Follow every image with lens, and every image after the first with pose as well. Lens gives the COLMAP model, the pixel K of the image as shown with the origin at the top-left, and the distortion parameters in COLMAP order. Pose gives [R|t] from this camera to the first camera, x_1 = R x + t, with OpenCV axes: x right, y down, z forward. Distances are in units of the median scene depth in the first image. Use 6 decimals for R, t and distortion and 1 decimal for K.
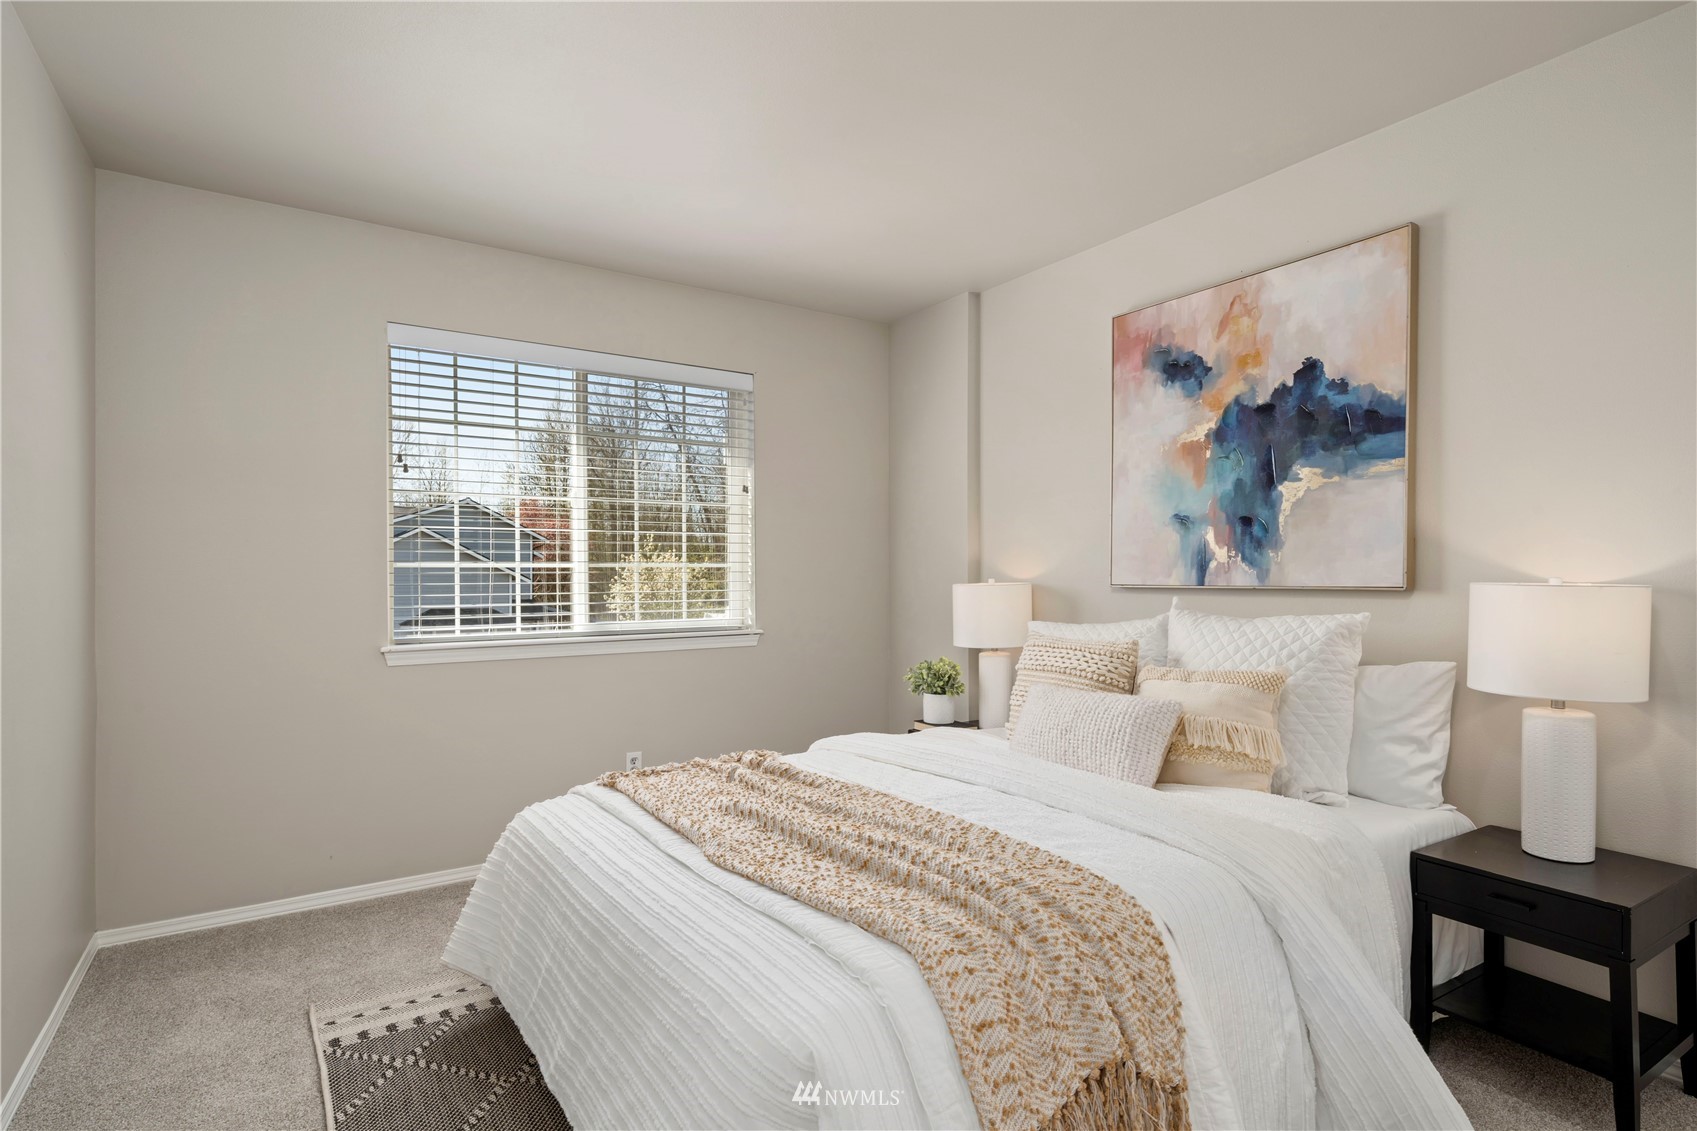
lens RADIAL K [[832.5, 0, 845.0], [0, 832.5, 573.7], [0, 0, 1]] dist [0.004609, -0.003203]
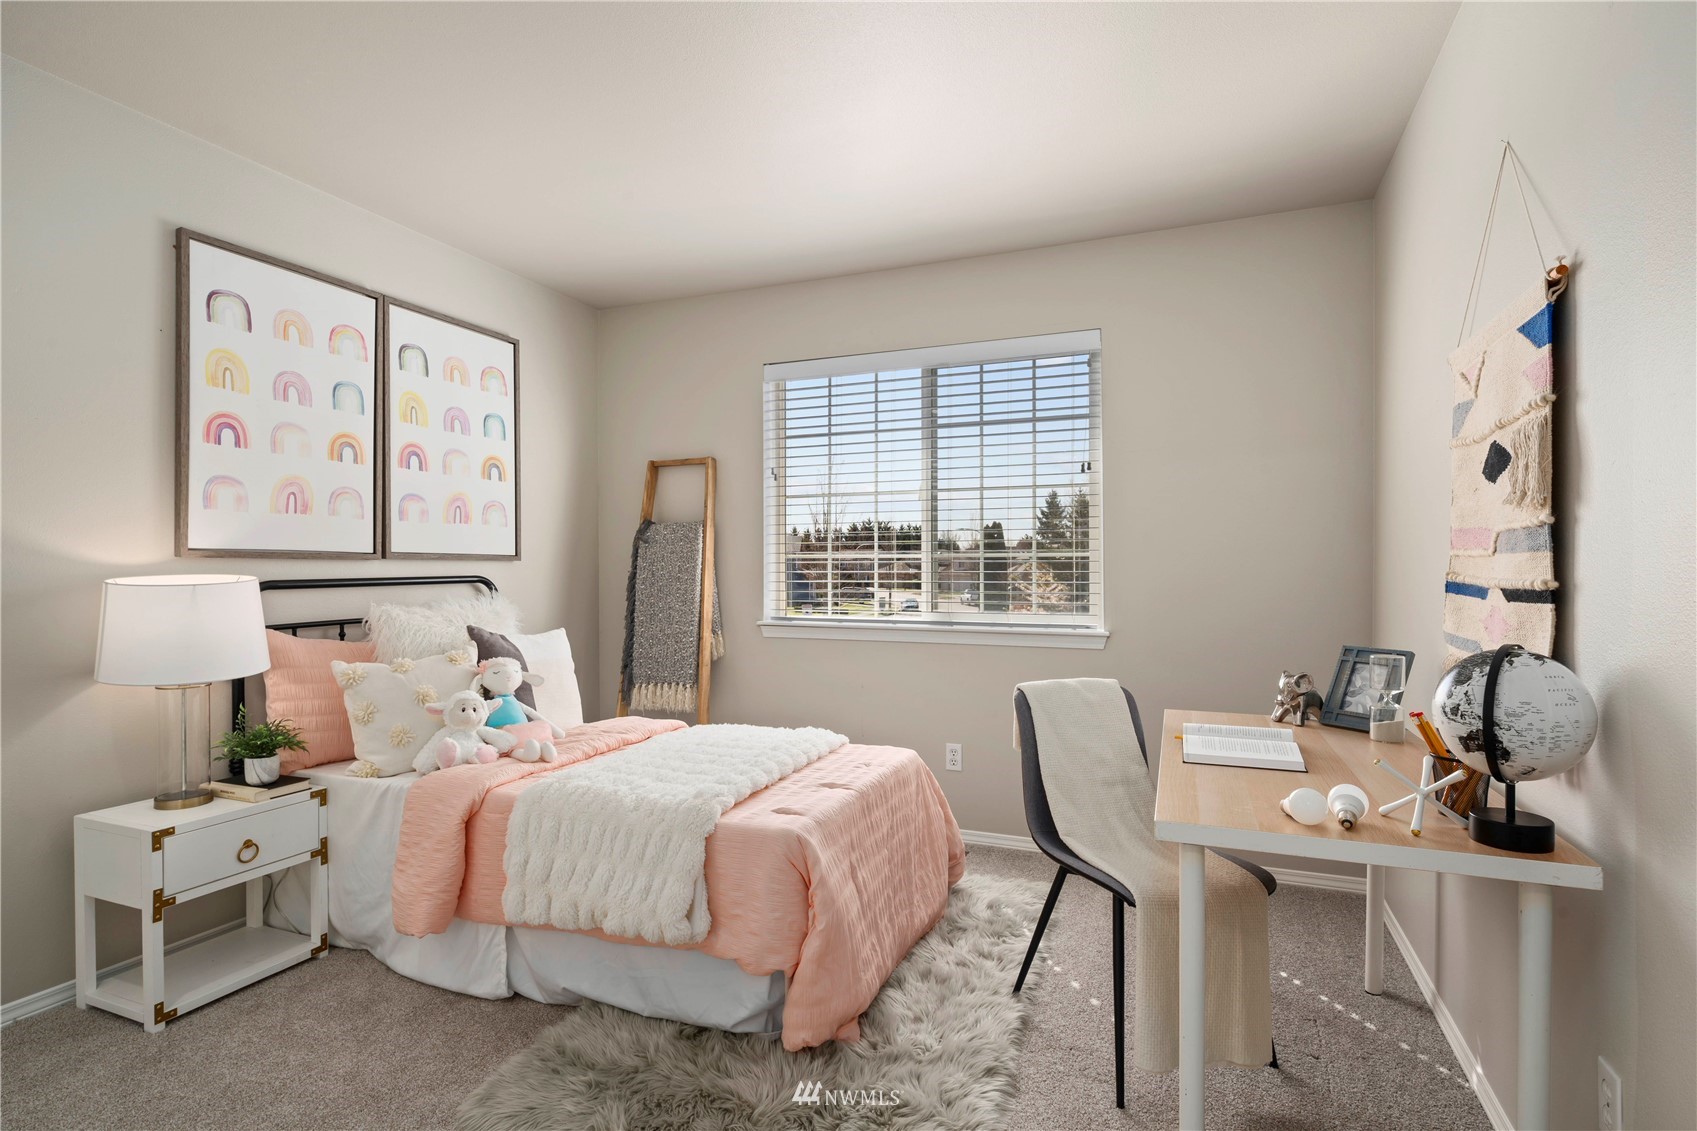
lens RADIAL K [[832.5, 0, 848.7], [0, 832.5, 567.3], [0, 0, 1]] dist [0.004609, -0.003203]
pose [[0.553899, 0.008091, -0.832545, 0.450469], [-0.000159, 0.999954, 0.009613, -0.004223], [0.832584, -0.005192, 0.553875, 0.316946]]
